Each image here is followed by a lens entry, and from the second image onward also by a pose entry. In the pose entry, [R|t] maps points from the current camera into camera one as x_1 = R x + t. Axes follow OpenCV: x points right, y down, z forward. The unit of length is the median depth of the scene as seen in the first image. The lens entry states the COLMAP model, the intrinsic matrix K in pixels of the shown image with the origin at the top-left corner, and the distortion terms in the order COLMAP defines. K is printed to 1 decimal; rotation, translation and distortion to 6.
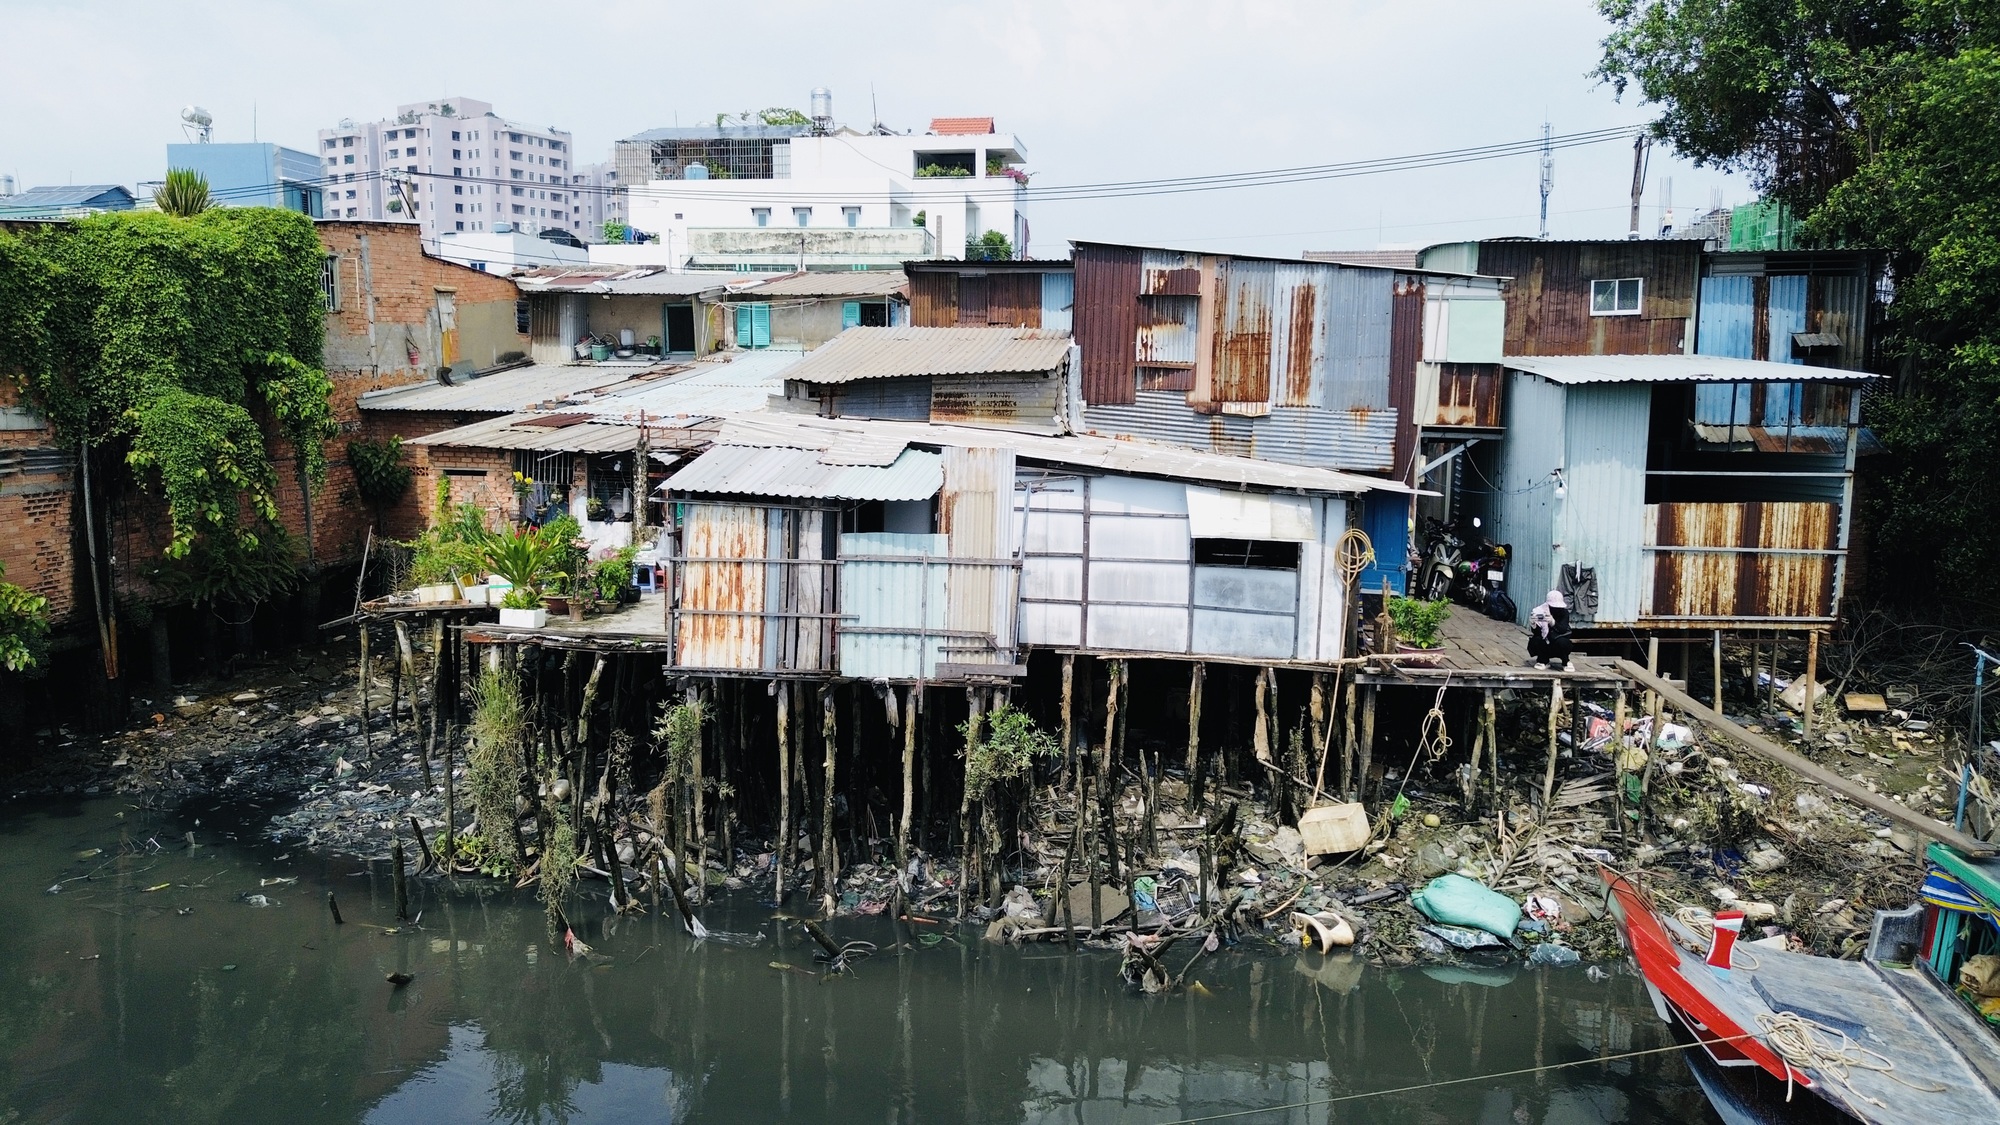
lens RADIAL K [[1422.6, 0, 1008.1], [0, 1422.6, 568.6], [0, 0, 1]] dist [0.123489, -0.177504]
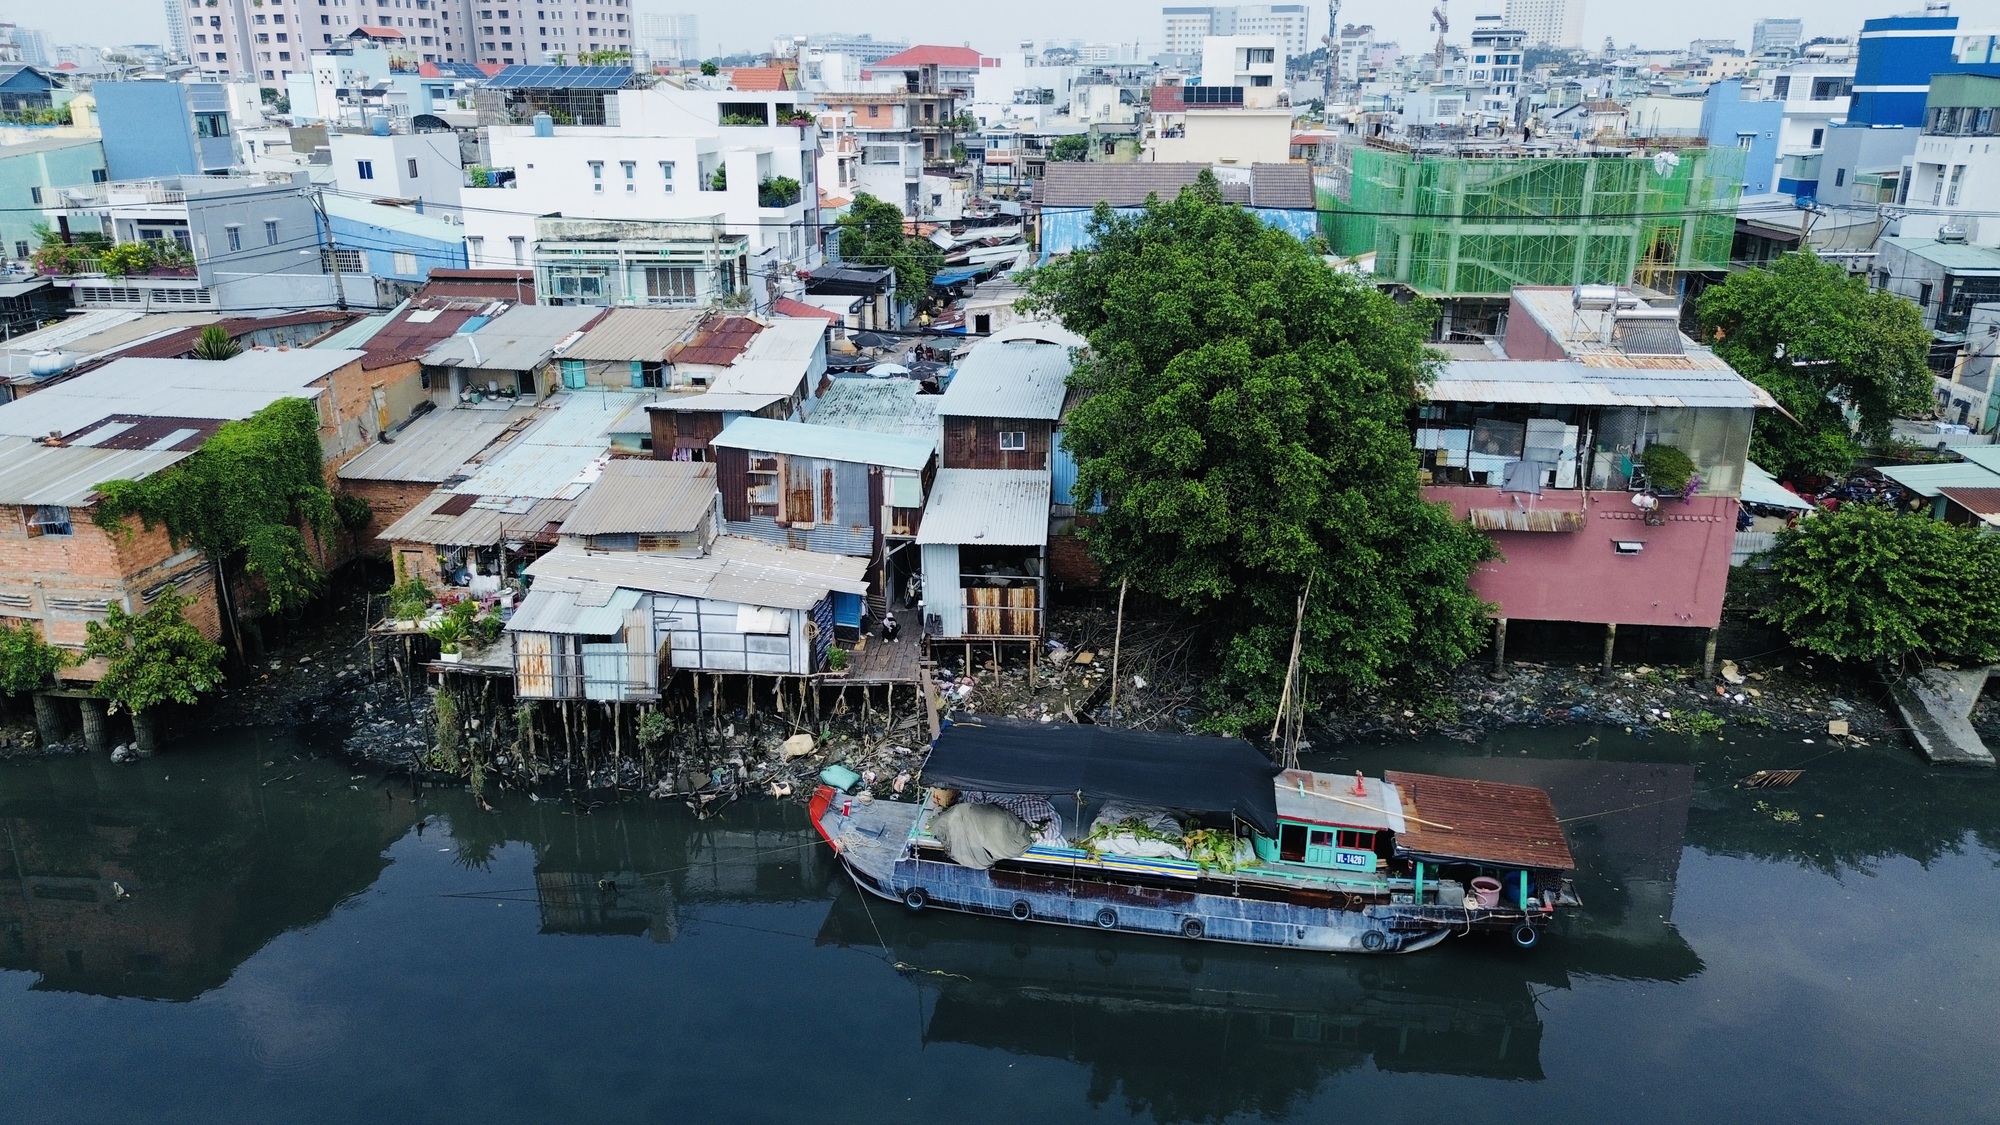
lens RADIAL K [[1422.6, 0, 1008.1], [0, 1422.6, 568.6], [0, 0, 1]] dist [0.123489, -0.177504]
pose [[0.998282, -0.020462, 0.054908, 0.353491], [0.008864, 0.978999, 0.203674, -0.475108], [-0.057923, -0.202837, 0.977498, -1.056467]]
